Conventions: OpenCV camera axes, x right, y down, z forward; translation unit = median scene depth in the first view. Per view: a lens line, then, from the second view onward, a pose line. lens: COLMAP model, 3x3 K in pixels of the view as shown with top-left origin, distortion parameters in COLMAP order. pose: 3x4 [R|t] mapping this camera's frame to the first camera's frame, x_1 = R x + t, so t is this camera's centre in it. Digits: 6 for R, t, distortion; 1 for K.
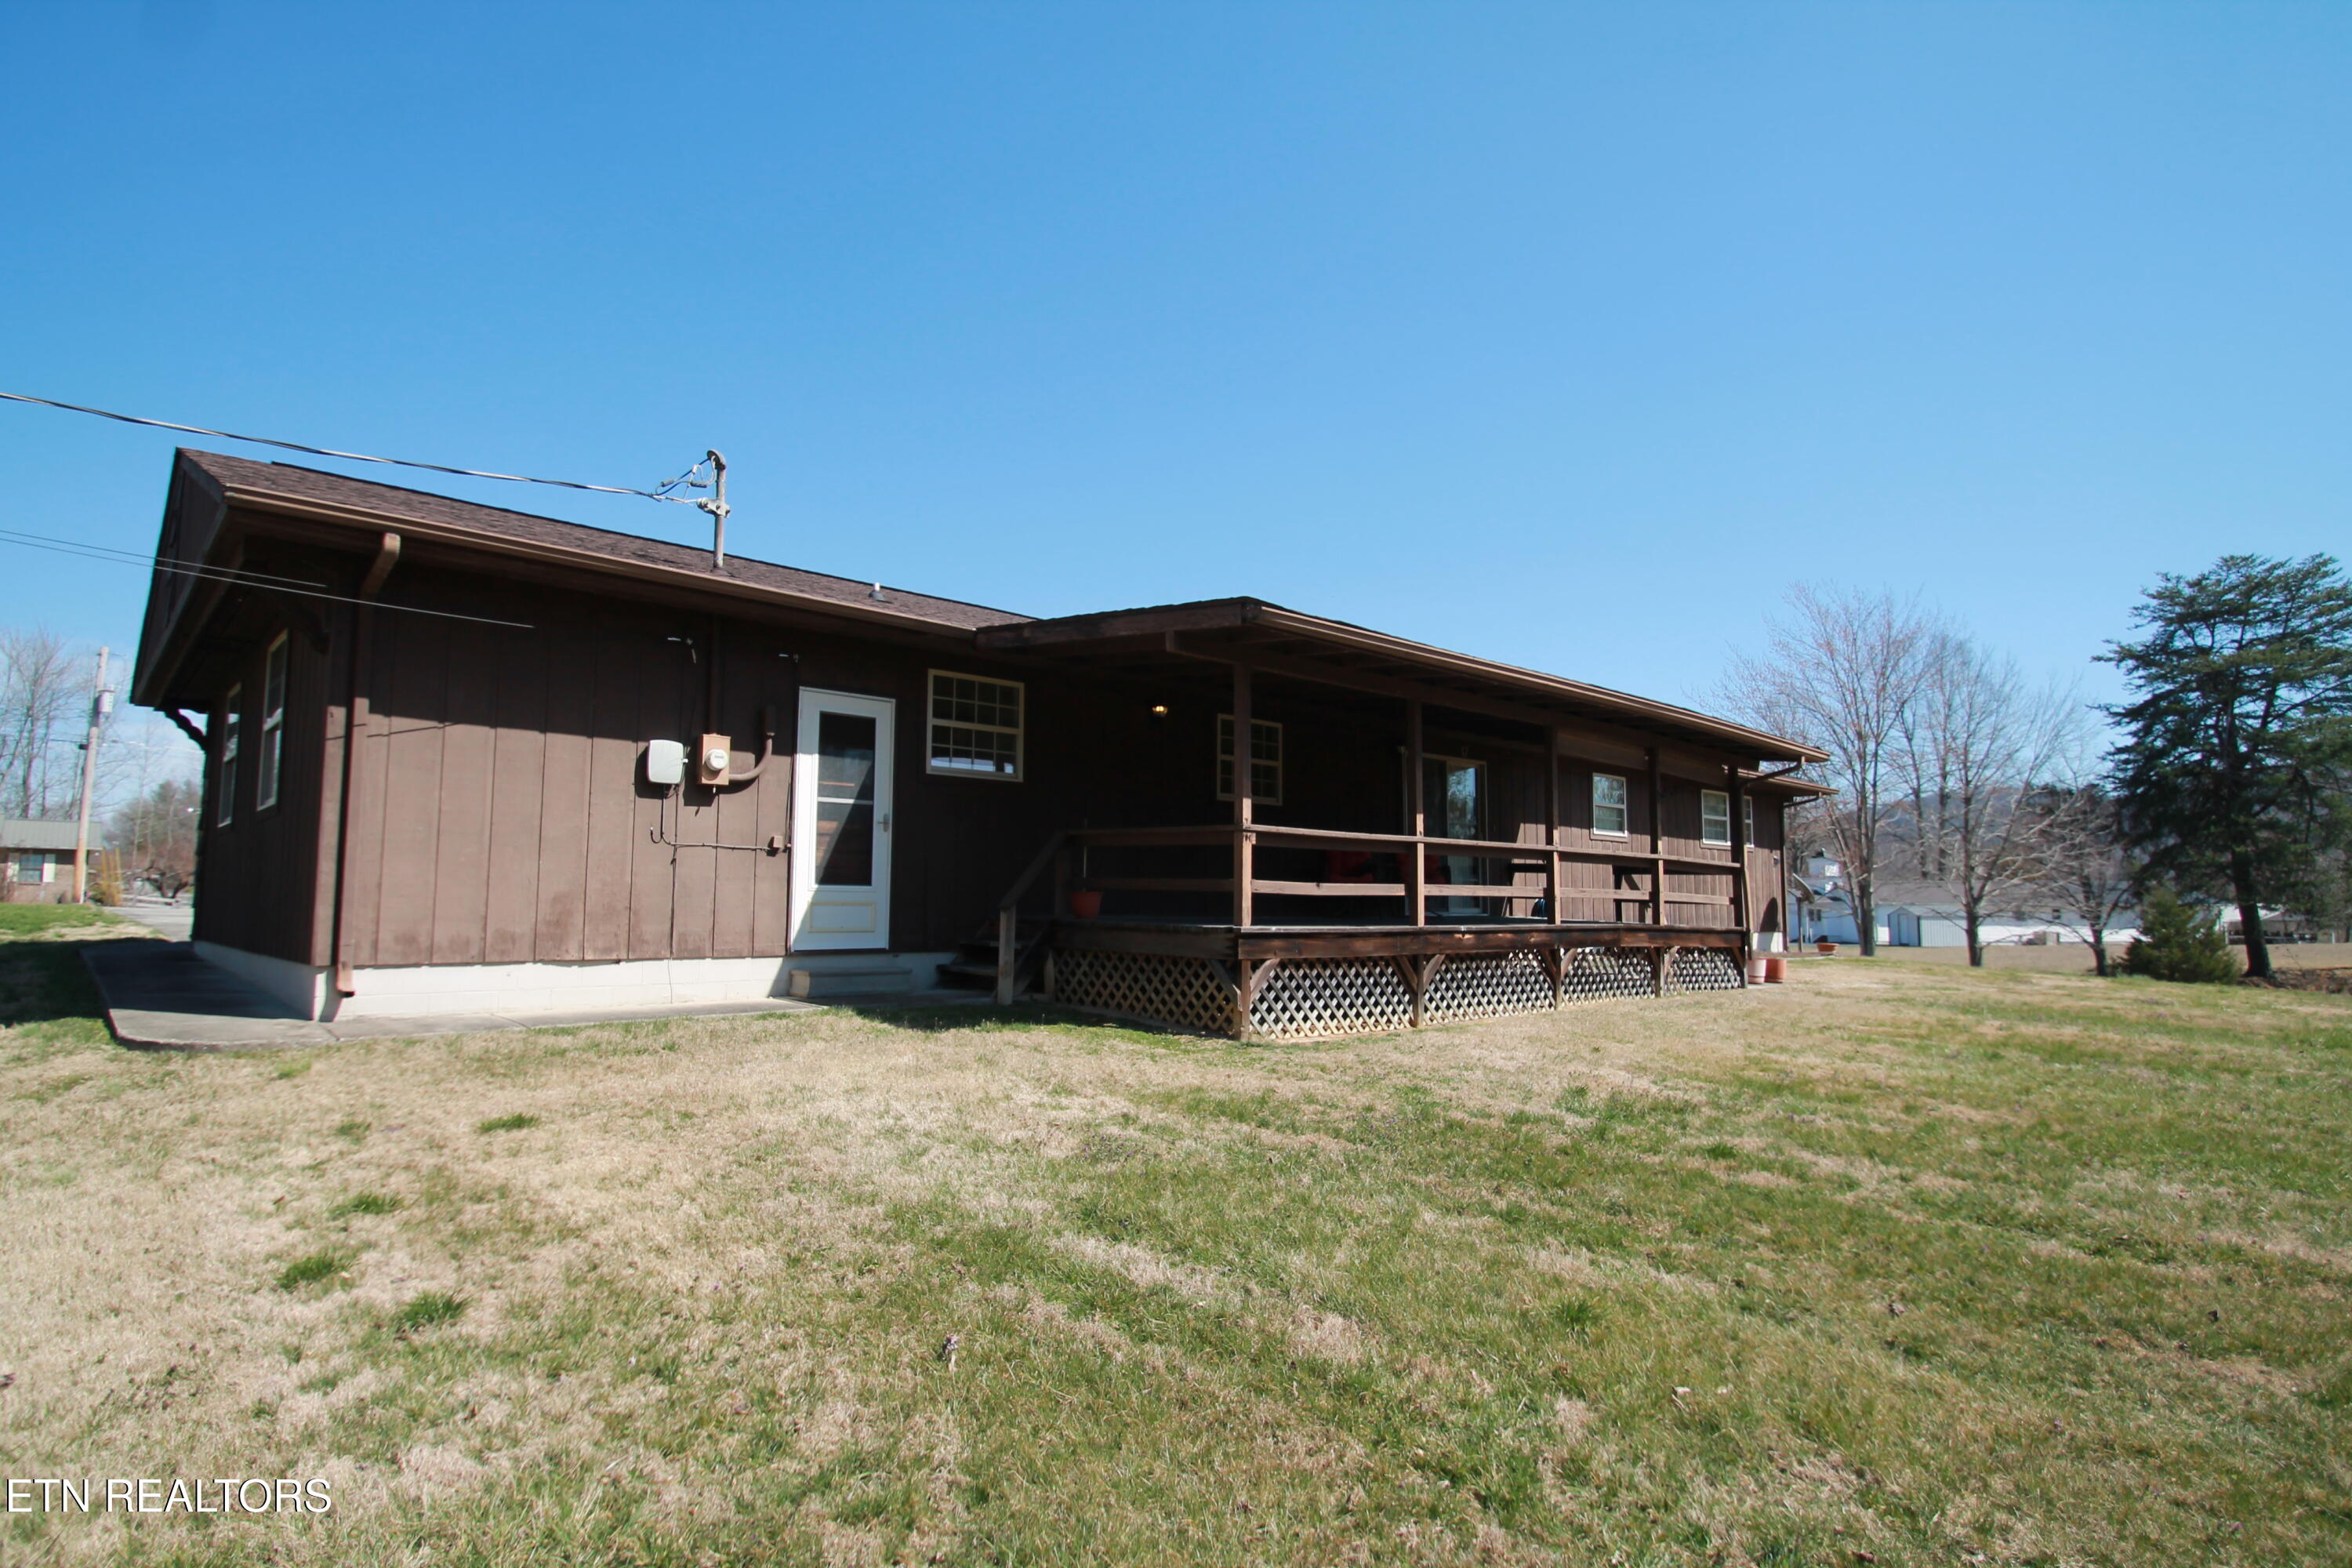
lens RADIAL K [[1225.7, 0, 1168.9], [0, 1225.7, 804.3], [0, 0, 1]] dist [0.023483, -0.033969]
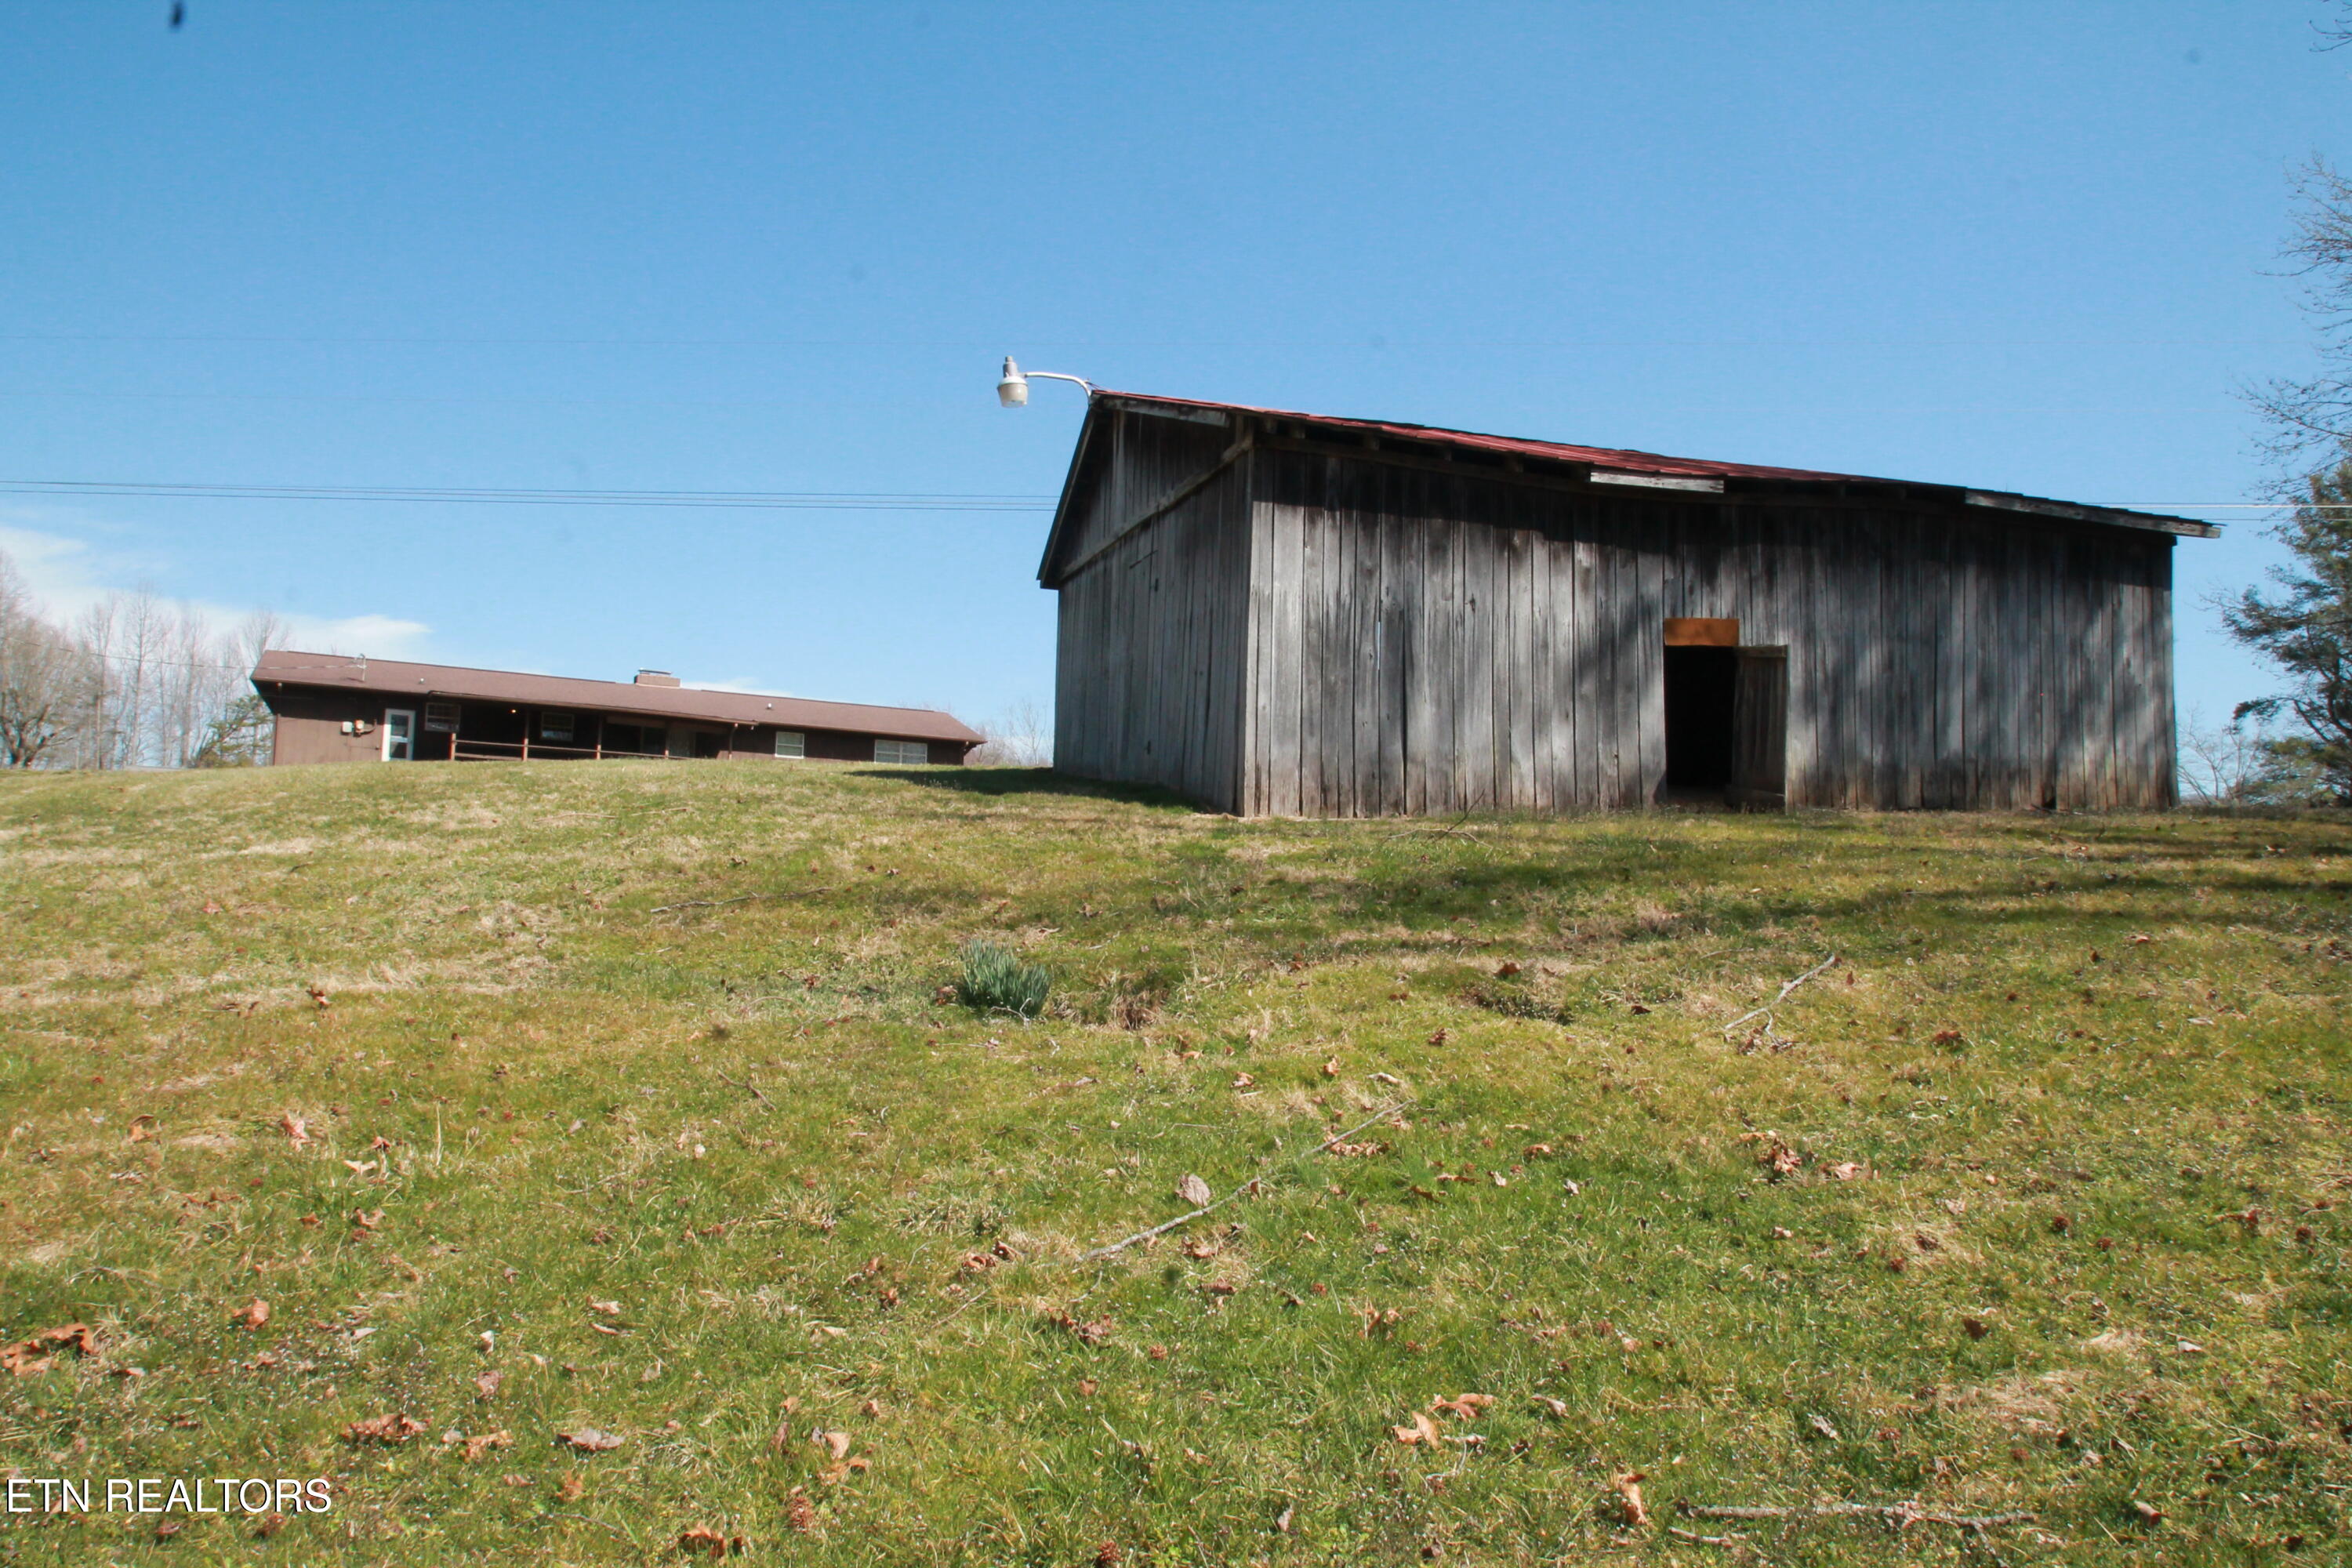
lens RADIAL K [[1461.6, 0, 1176.0], [0, 1461.6, 784.0], [0, 0, 1]] dist [-0.009062, -0.014067]
pose [[0.968400, -0.001219, -0.249399, 3.351896], [-0.000661, 0.999972, -0.007451, 0.183313], [0.249401, 0.007380, 0.968372, -2.942867]]
